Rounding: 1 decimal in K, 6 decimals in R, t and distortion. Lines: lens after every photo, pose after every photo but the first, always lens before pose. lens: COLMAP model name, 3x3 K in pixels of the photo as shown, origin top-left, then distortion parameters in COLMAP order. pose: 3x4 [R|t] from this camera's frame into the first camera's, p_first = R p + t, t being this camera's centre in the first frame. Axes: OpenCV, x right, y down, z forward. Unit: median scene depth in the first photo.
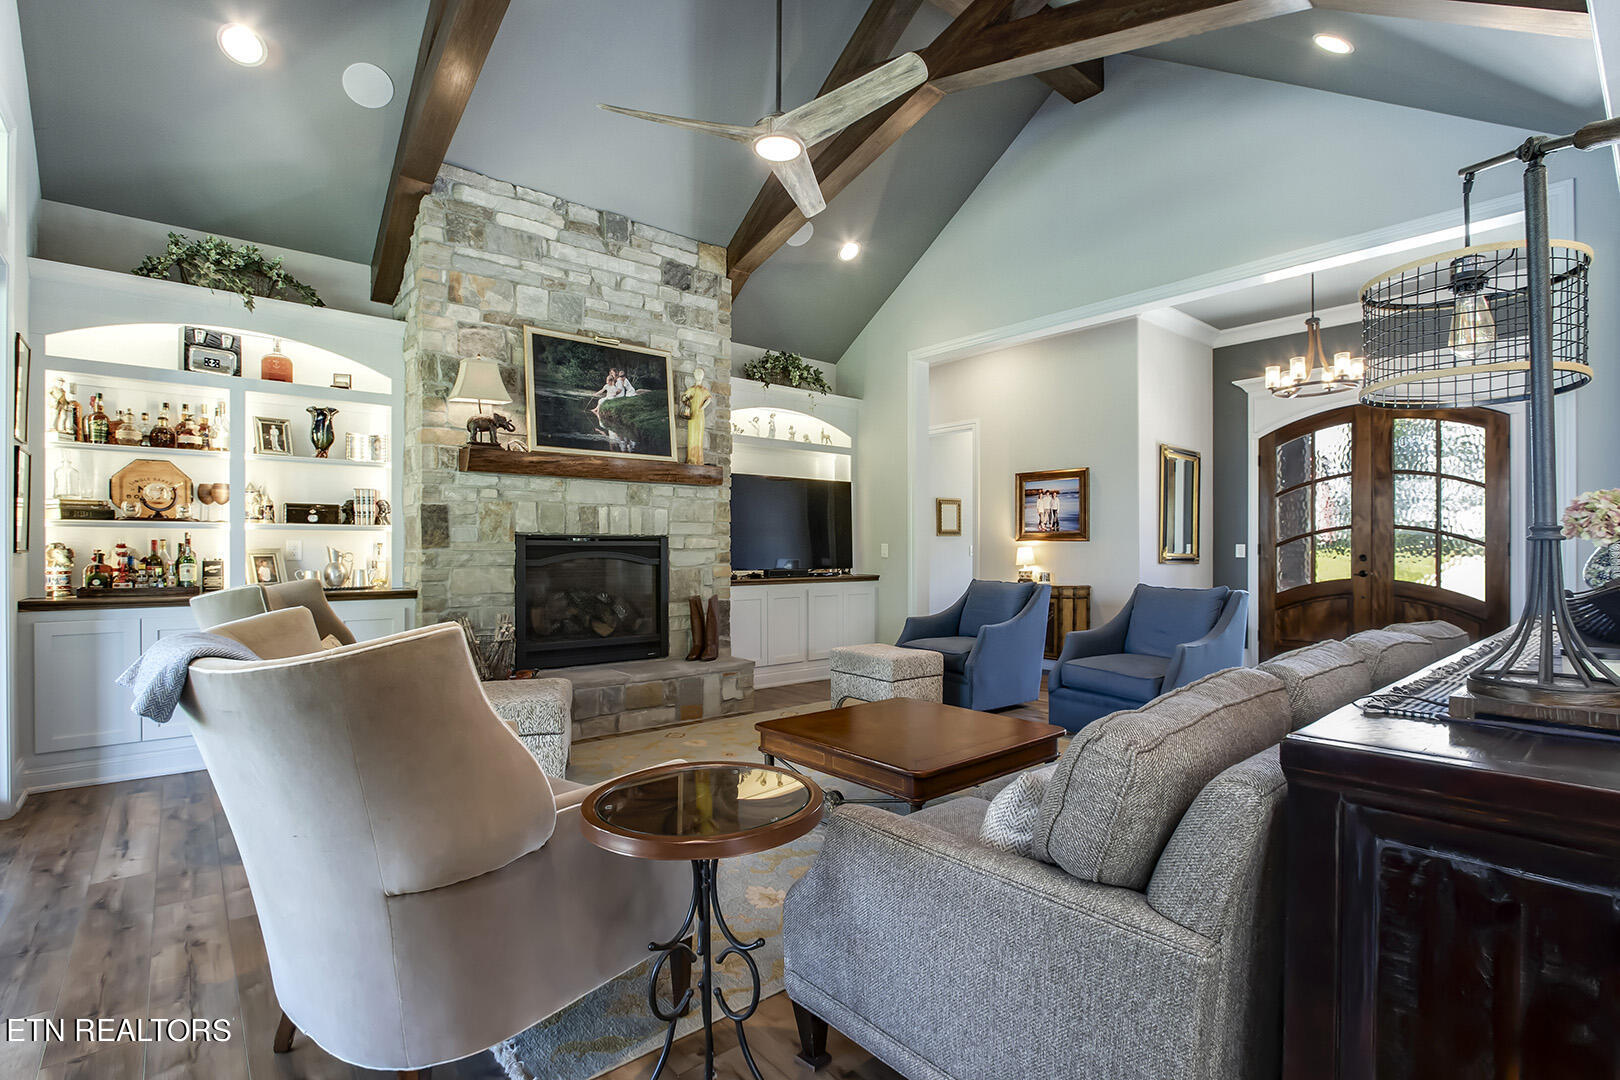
lens RADIAL K [[759.9, 0, 811.2], [0, 759.9, 549.1], [0, 0, 1]] dist [-0.031537, 0.005954]
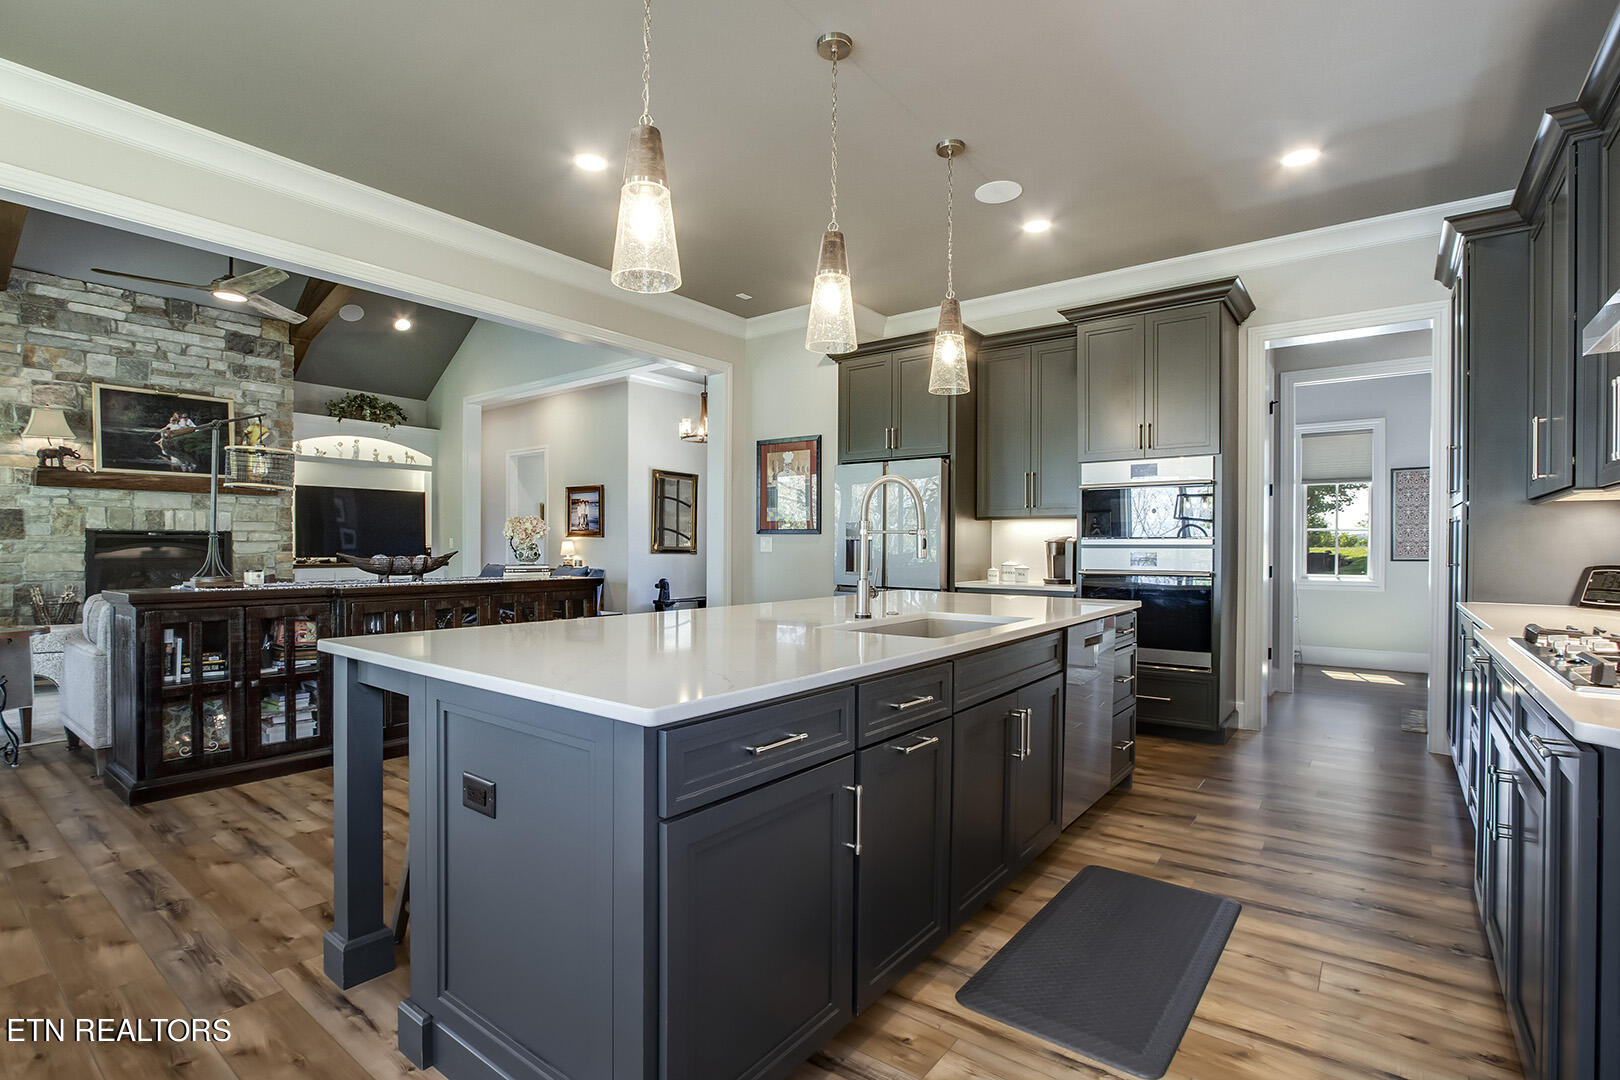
lens RADIAL K [[759.9, 0, 811.2], [0, 759.9, 549.1], [0, 0, 1]] dist [-0.031537, 0.005954]
pose [[0.977511, 0.001585, 0.210877, 0.596090], [-0.002158, 0.999995, 0.002488, 0.009135], [-0.210872, -0.002887, 0.977509, -0.594520]]
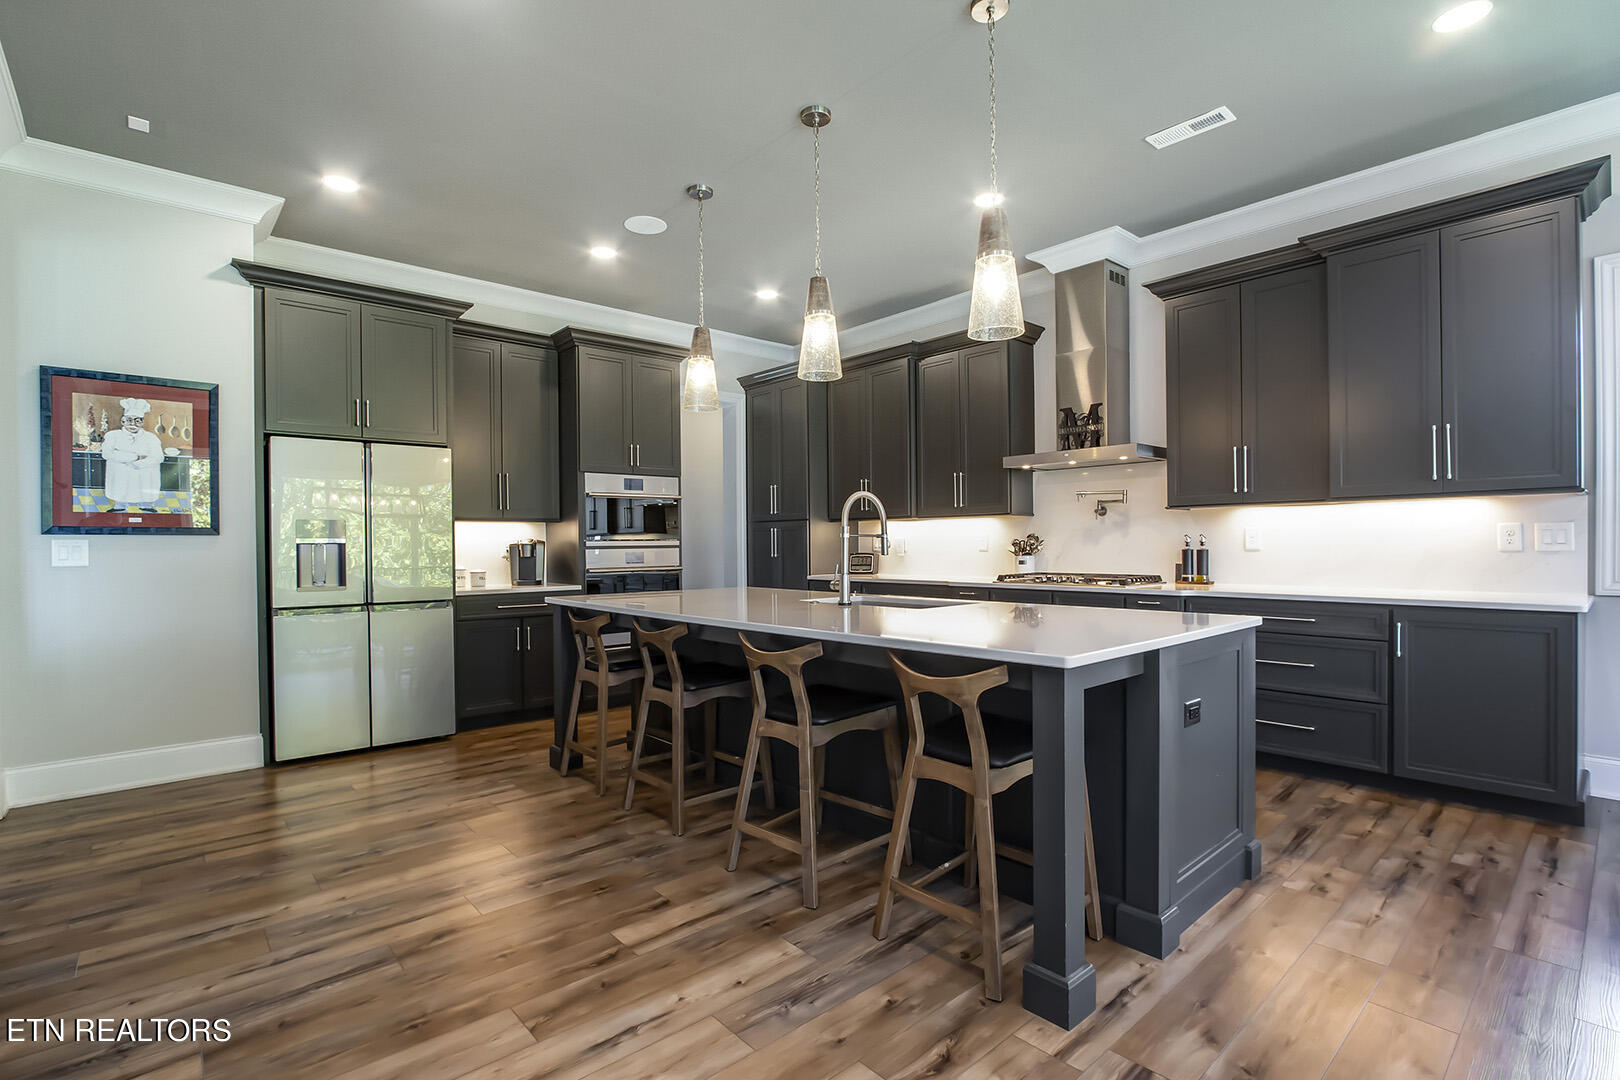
lens RADIAL K [[759.9, 0, 811.2], [0, 759.9, 549.1], [0, 0, 1]] dist [-0.031537, 0.005954]
pose [[-0.023287, -0.007414, 0.999701, 0.099612], [0.012414, 0.999893, 0.007705, 0.004534], [-0.999652, 0.012590, -0.023193, -0.049883]]
